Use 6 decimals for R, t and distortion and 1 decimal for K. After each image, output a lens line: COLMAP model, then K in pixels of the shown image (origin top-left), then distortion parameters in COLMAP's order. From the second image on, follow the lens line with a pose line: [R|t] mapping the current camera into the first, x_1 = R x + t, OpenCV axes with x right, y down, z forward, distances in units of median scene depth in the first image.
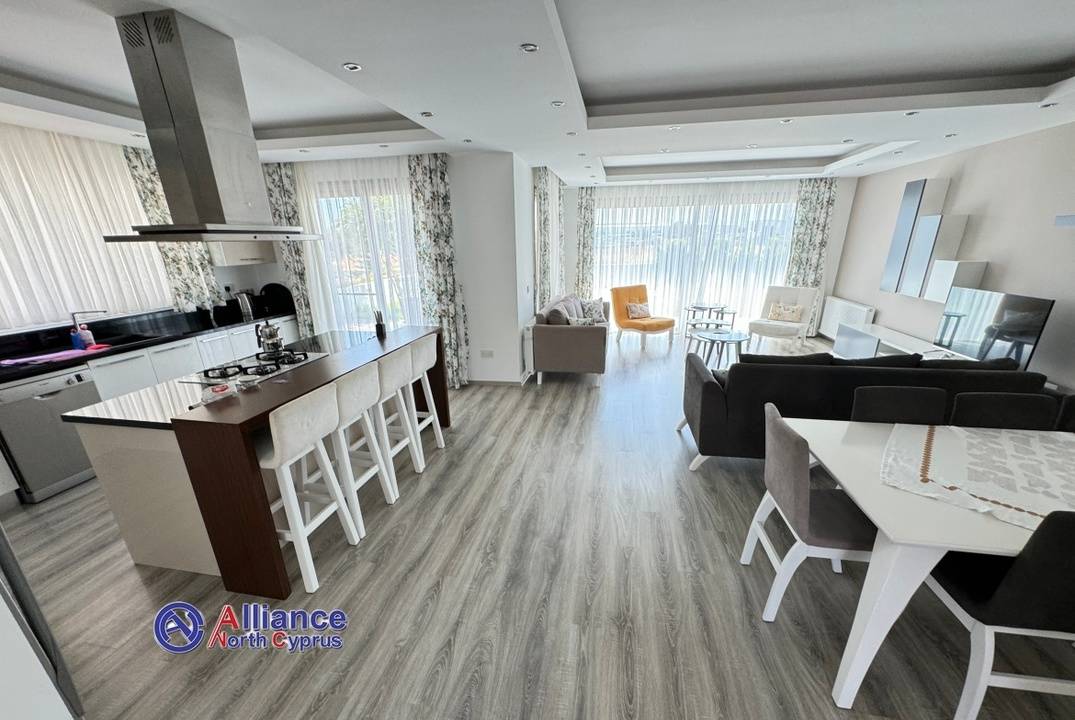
lens RADIAL K [[429.5, 0, 536.1], [0, 429.5, 402.2], [0, 0, 1]] dist [-0.002003, 0.000448]
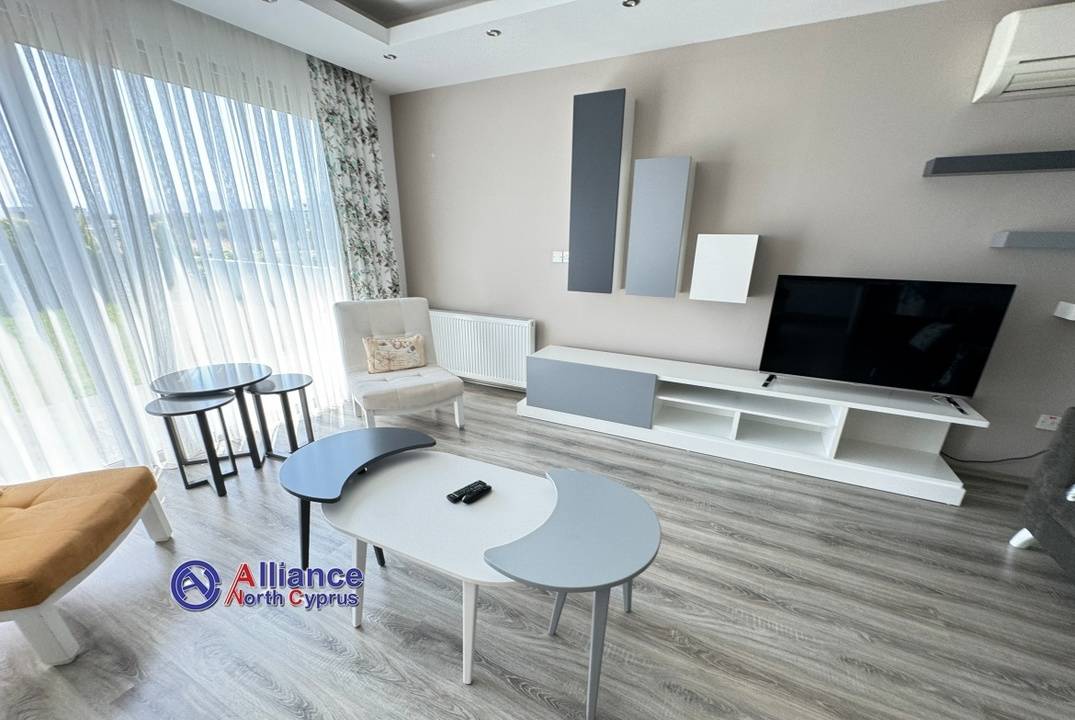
lens RADIAL K [[429.5, 0, 536.5], [0, 429.5, 398.7], [0, 0, 1]] dist [-0.002003, 0.000448]
pose [[0.249108, -0.318416, 0.914635, 0.242382], [0.326081, 0.916842, 0.230374, -0.336270], [-0.911930, 0.240857, 0.332222, 1.073304]]
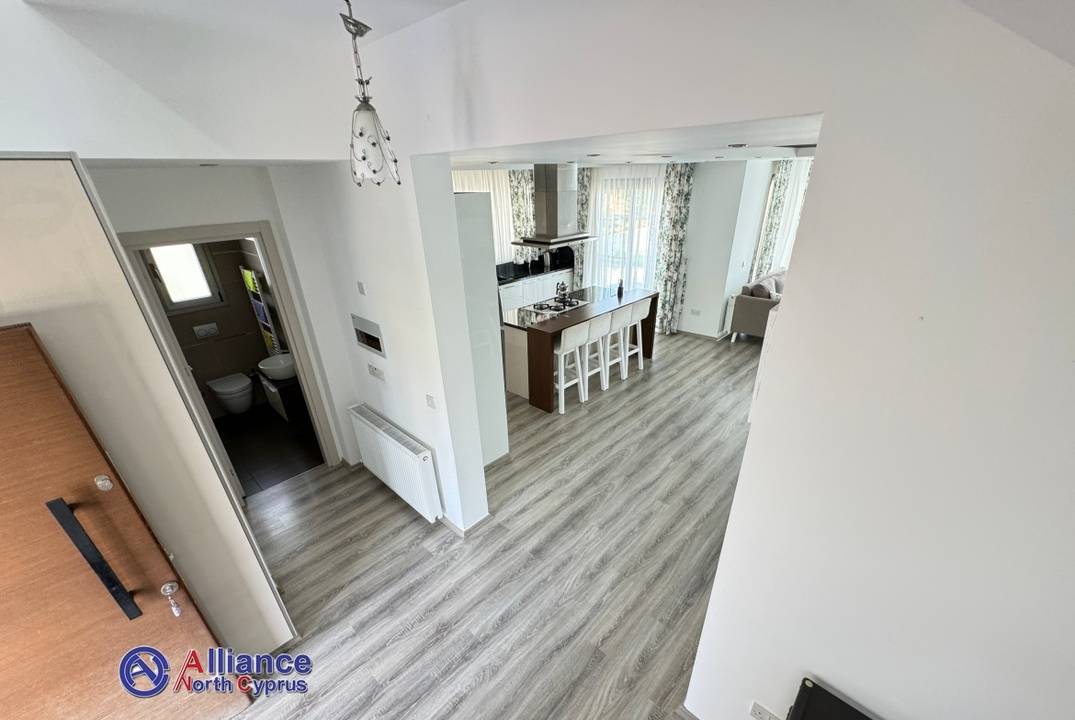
lens RADIAL K [[429.5, 0, 535.2], [0, 429.5, 402.9], [0, 0, 1]] dist [-0.002003, 0.000448]
pose [[0.839811, 0.245380, -0.484258, 0.205799], [-0.175771, 0.966873, 0.185100, -0.000379], [0.513636, -0.070331, 0.855121, -0.466486]]
